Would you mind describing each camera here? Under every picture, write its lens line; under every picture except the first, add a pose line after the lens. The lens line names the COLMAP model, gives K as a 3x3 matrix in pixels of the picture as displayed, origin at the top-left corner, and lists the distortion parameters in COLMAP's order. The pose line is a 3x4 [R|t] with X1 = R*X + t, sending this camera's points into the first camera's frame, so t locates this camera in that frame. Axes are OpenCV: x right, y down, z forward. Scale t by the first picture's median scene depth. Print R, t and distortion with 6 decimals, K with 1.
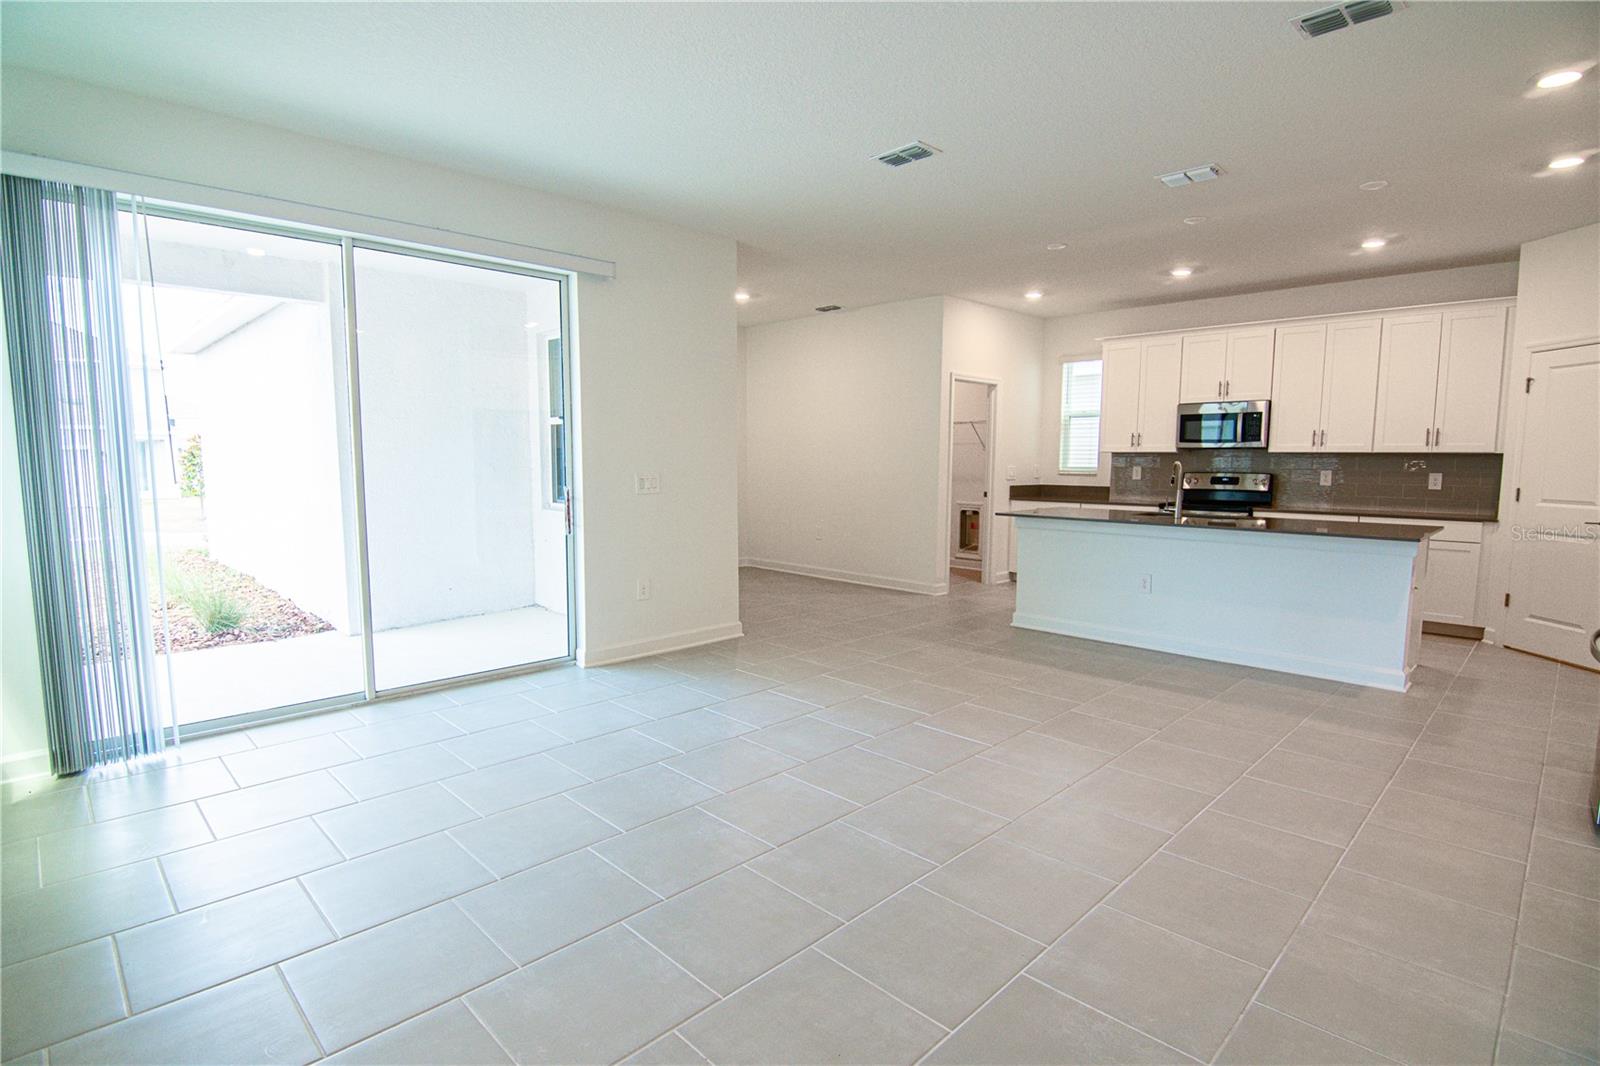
lens RADIAL K [[790.7, 0, 806.6], [0, 790.7, 530.3], [0, 0, 1]] dist [0.001932, -0.013750]
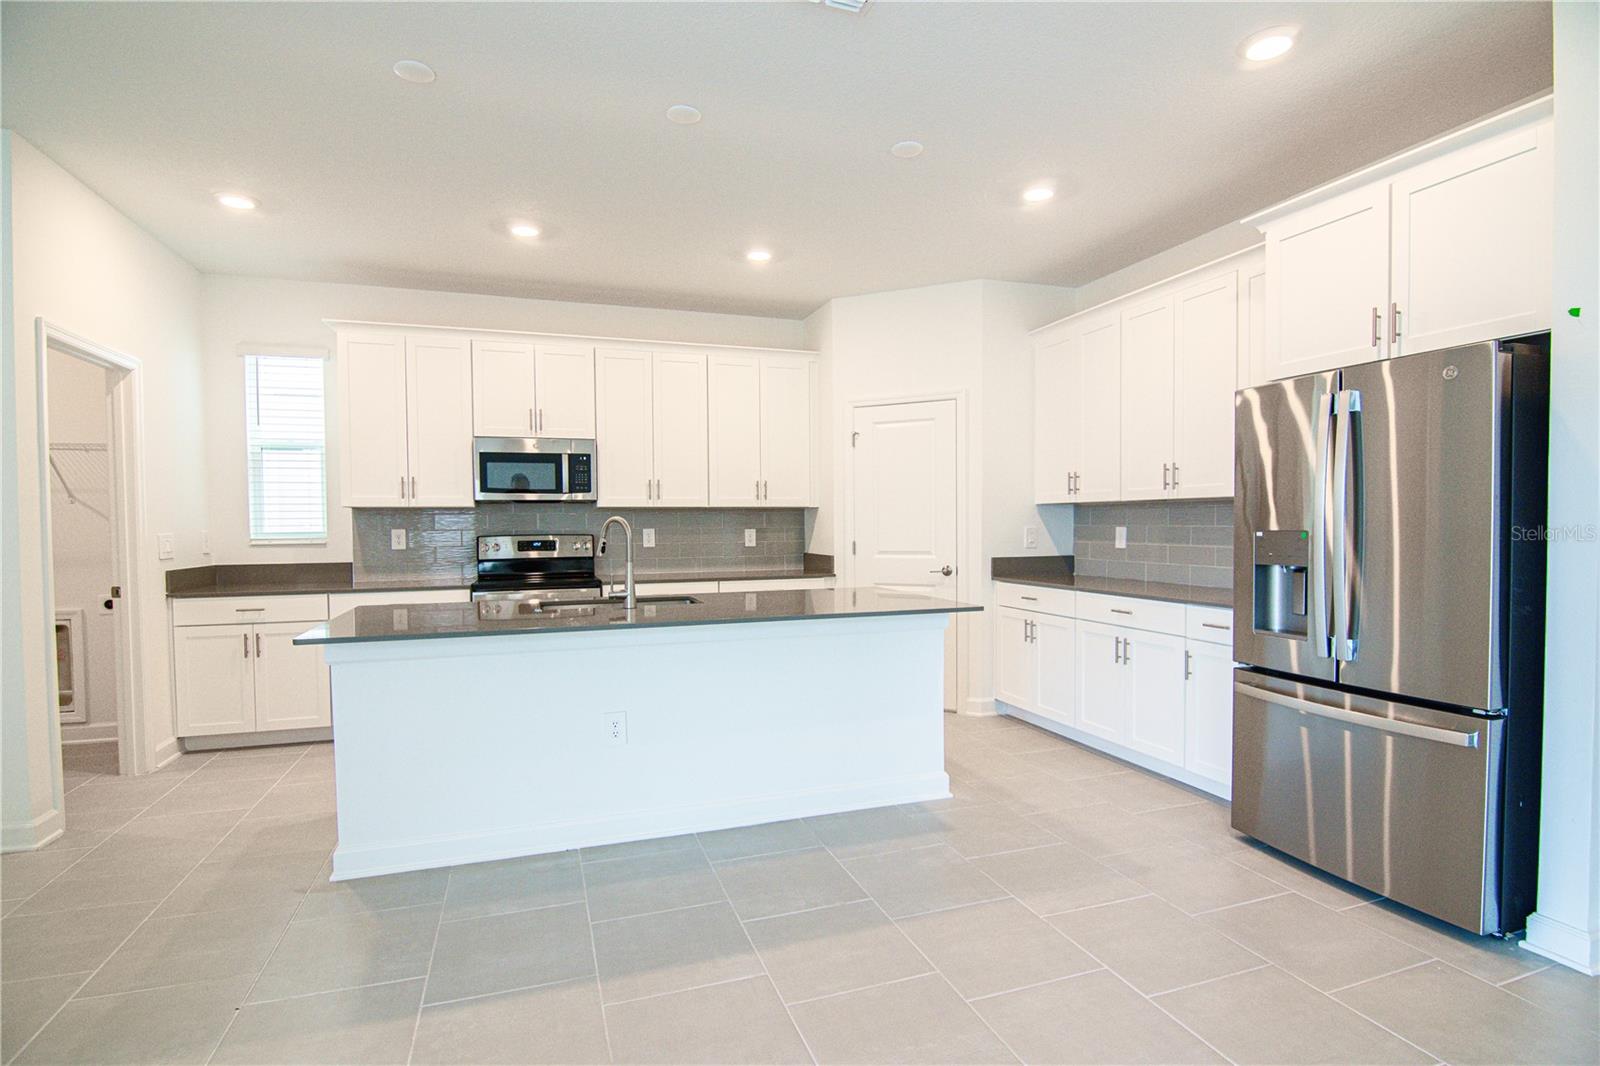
lens RADIAL K [[778.8, 0, 796.2], [0, 778.8, 547.3], [0, 0, 1]] dist [-0.000803, -0.014728]
pose [[0.448411, -0.038131, 0.893014, -0.009337], [0.091621, 0.995788, -0.003486, -0.038804], [-0.889119, 0.083382, 0.450015, 0.485671]]
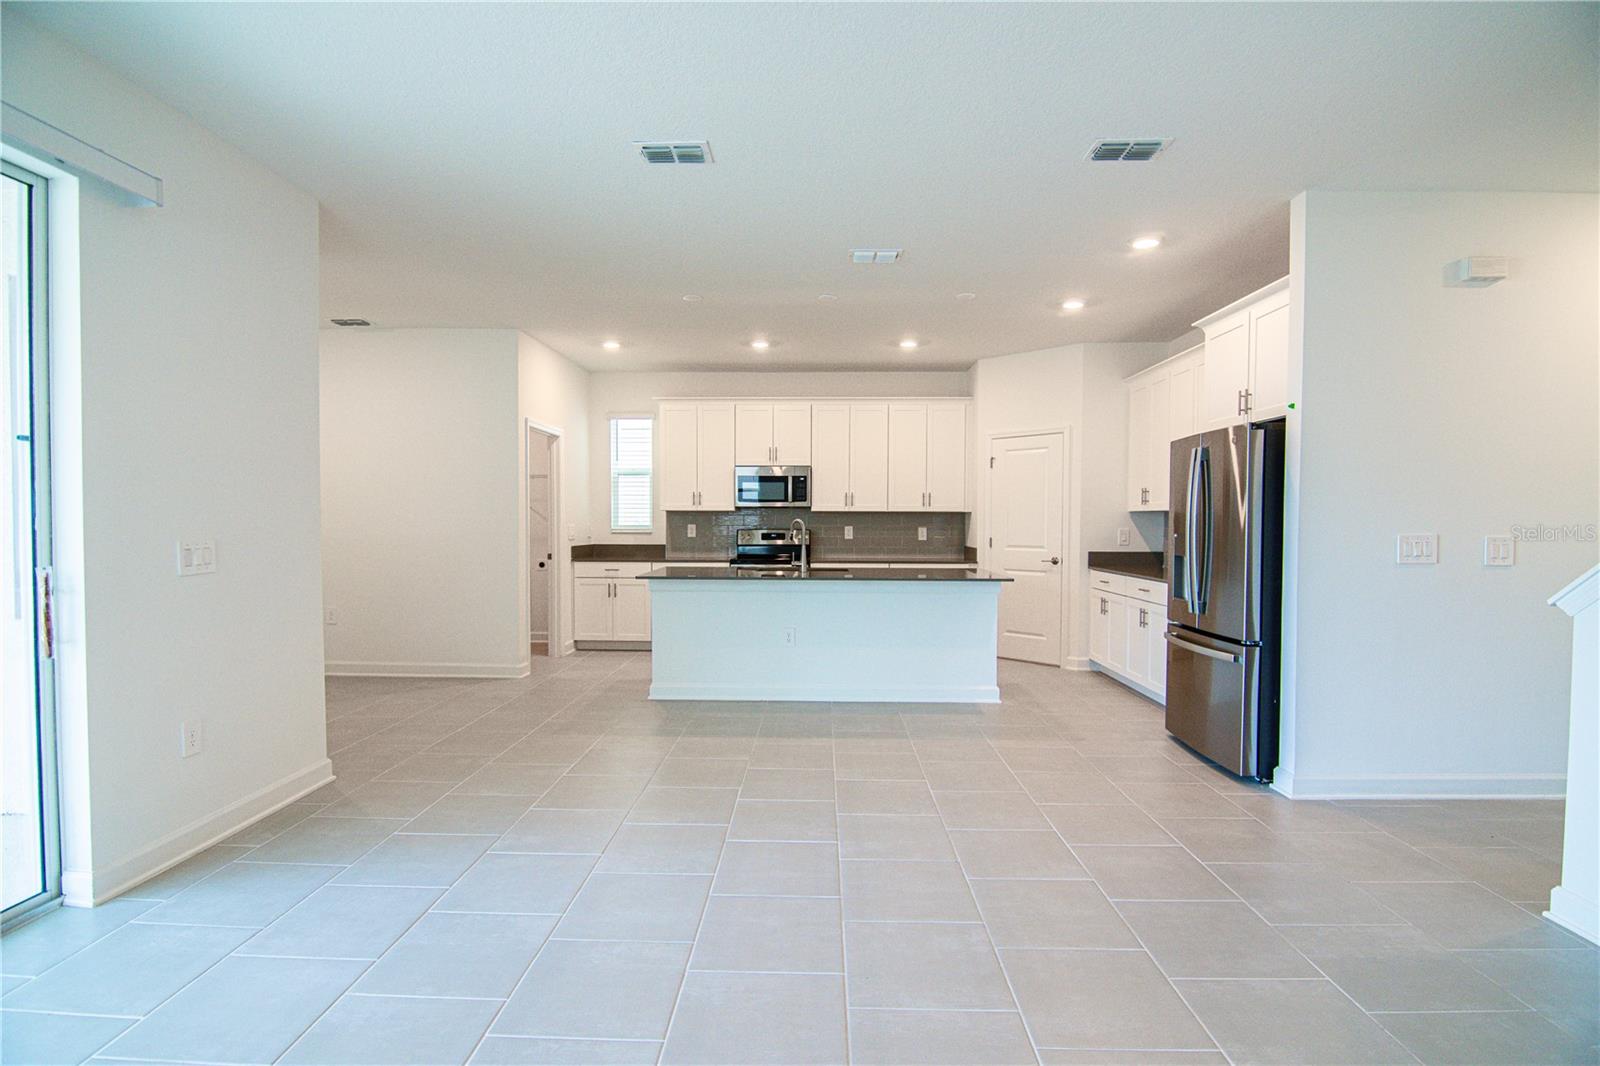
lens RADIAL K [[772.5, 0, 801.2], [0, 772.5, 538.8], [0, 0, 1]] dist [0.000269, -0.012964]
pose [[0.730823, -0.020107, 0.682270, -0.191239], [0.062863, 0.997301, -0.037946, -0.016898], [-0.679666, 0.070622, 0.730115, 0.193335]]
